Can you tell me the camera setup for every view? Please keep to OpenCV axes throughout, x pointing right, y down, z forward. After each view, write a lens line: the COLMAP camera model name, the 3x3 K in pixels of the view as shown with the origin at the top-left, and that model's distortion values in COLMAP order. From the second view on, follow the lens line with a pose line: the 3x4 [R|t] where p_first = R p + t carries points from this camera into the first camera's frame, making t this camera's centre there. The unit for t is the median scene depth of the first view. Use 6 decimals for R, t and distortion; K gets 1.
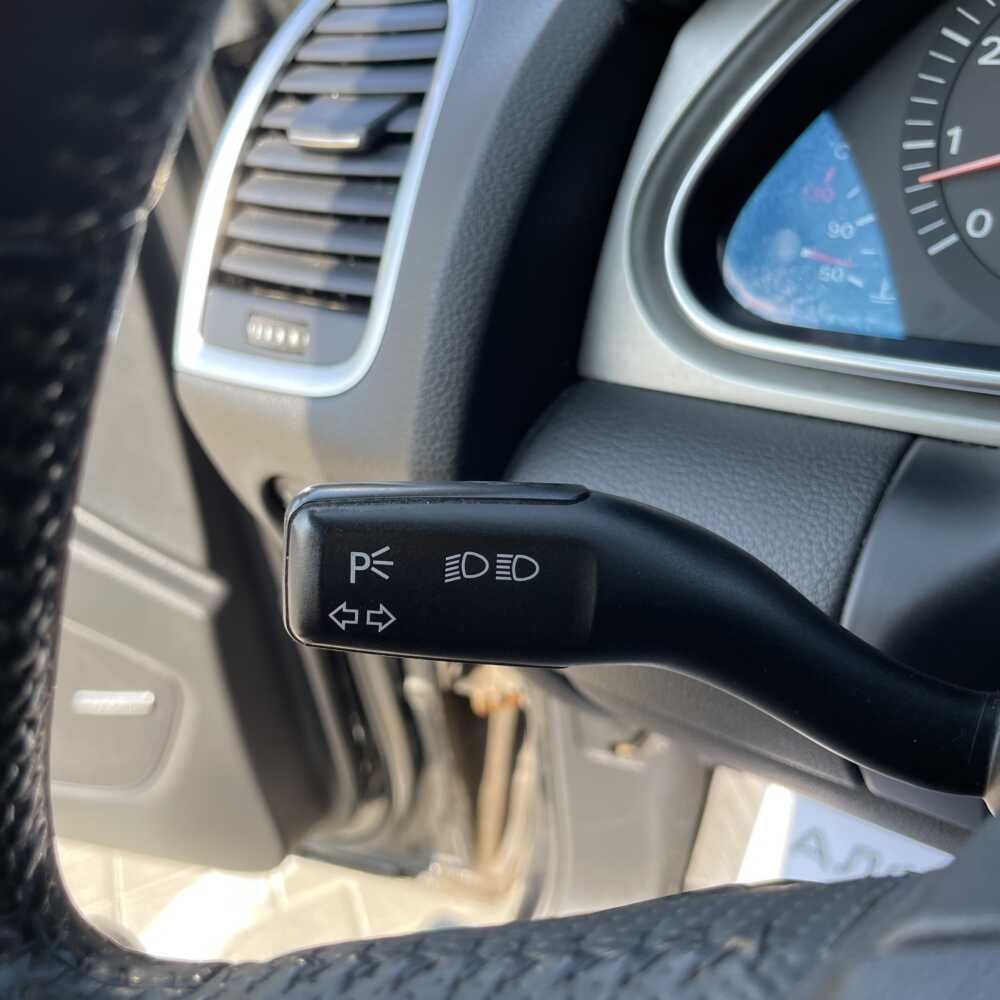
lens RADIAL K [[1046.2, 0, 500.0], [0, 1046.2, 500.0], [0, 0, 1]] dist [0.005057, -0.008112]
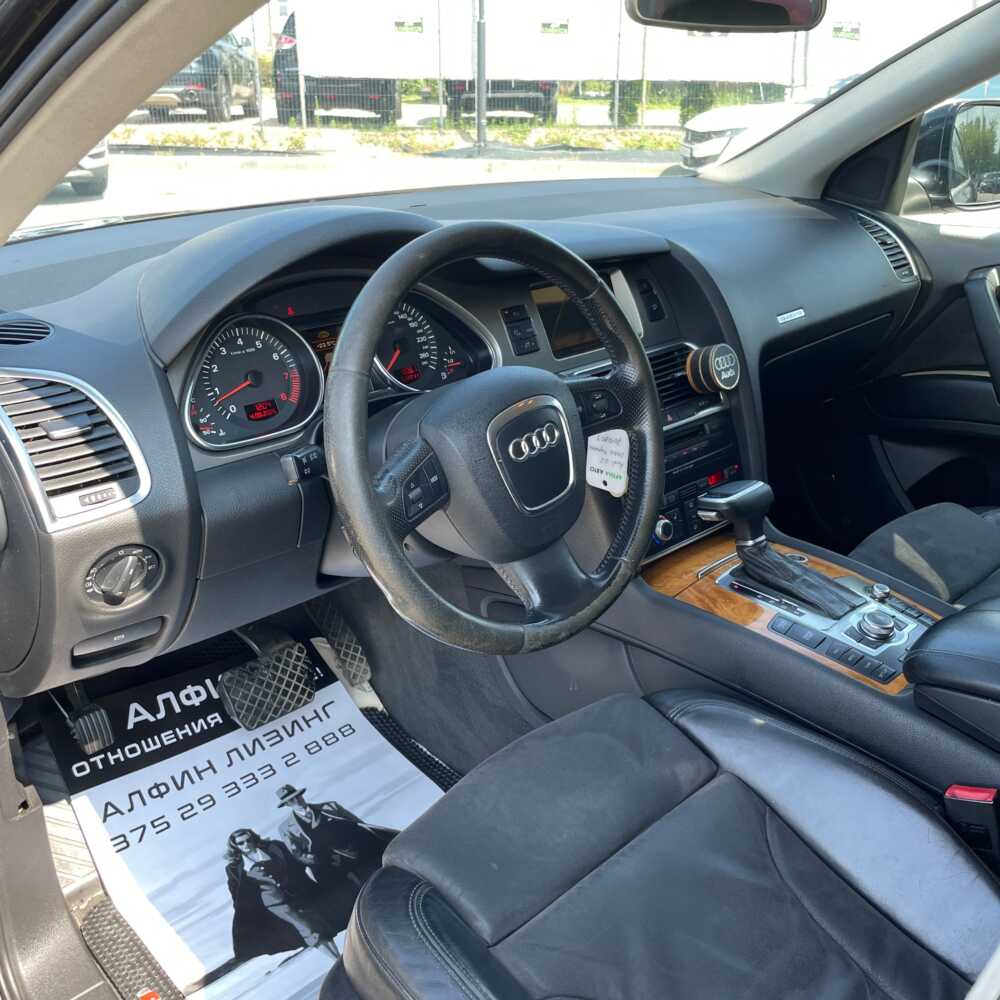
lens RADIAL K [[1016.7, 0, 507.6], [0, 1016.7, 496.3], [0, 0, 1]] dist [0.105084, -0.164547]
pose [[0.221768, -0.258609, 0.940181, -2.877564], [0.511075, 0.851970, 0.113794, 0.093524], [-0.830434, 0.455268, 0.321108, -0.874346]]
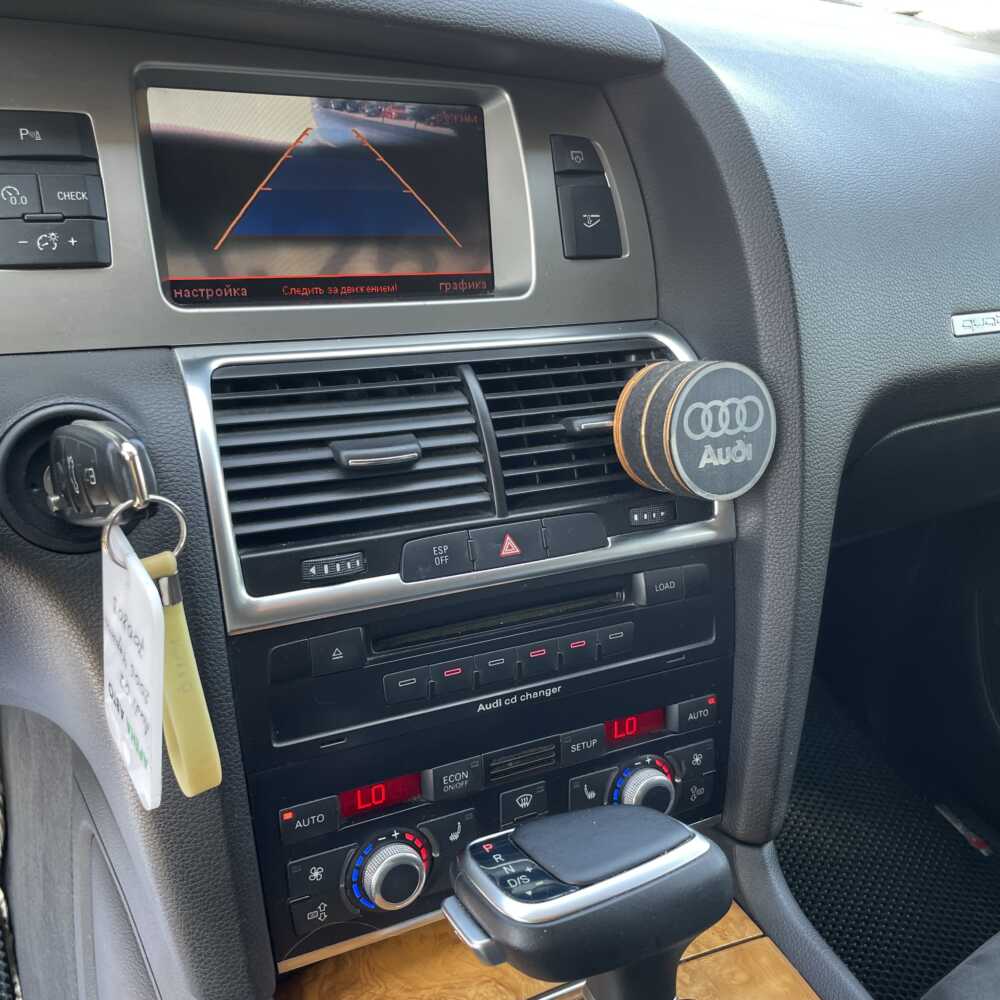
lens RADIAL K [[1017.5, 0, 493.4], [0, 1017.5, 511.2], [0, 0, 1]] dist [0.109607, -0.193711]
pose [[0.468896, -0.253599, 0.846064, 0.455363], [0.325100, 0.940201, 0.101642, 0.479886], [-0.821247, 0.227396, 0.523302, -0.975662]]
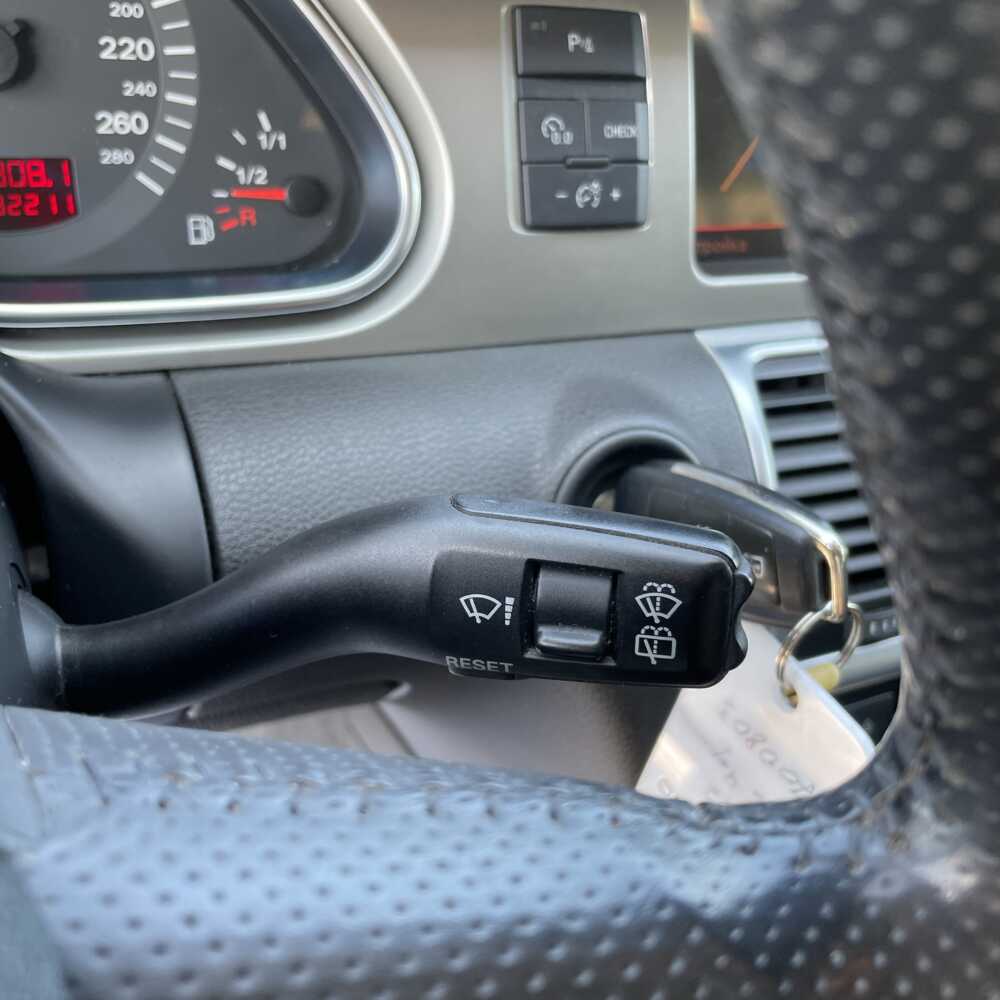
lens RADIAL K [[1025.9, 0, 501.4], [0, 1025.9, 492.1], [0, 0, 1]] dist [0.110808, -0.220918]
pose [[0.499022, -0.342531, 0.796021, 0.460716], [0.266339, 0.934730, 0.235252, 0.092760], [-0.824646, 0.094615, 0.557681, -0.315444]]
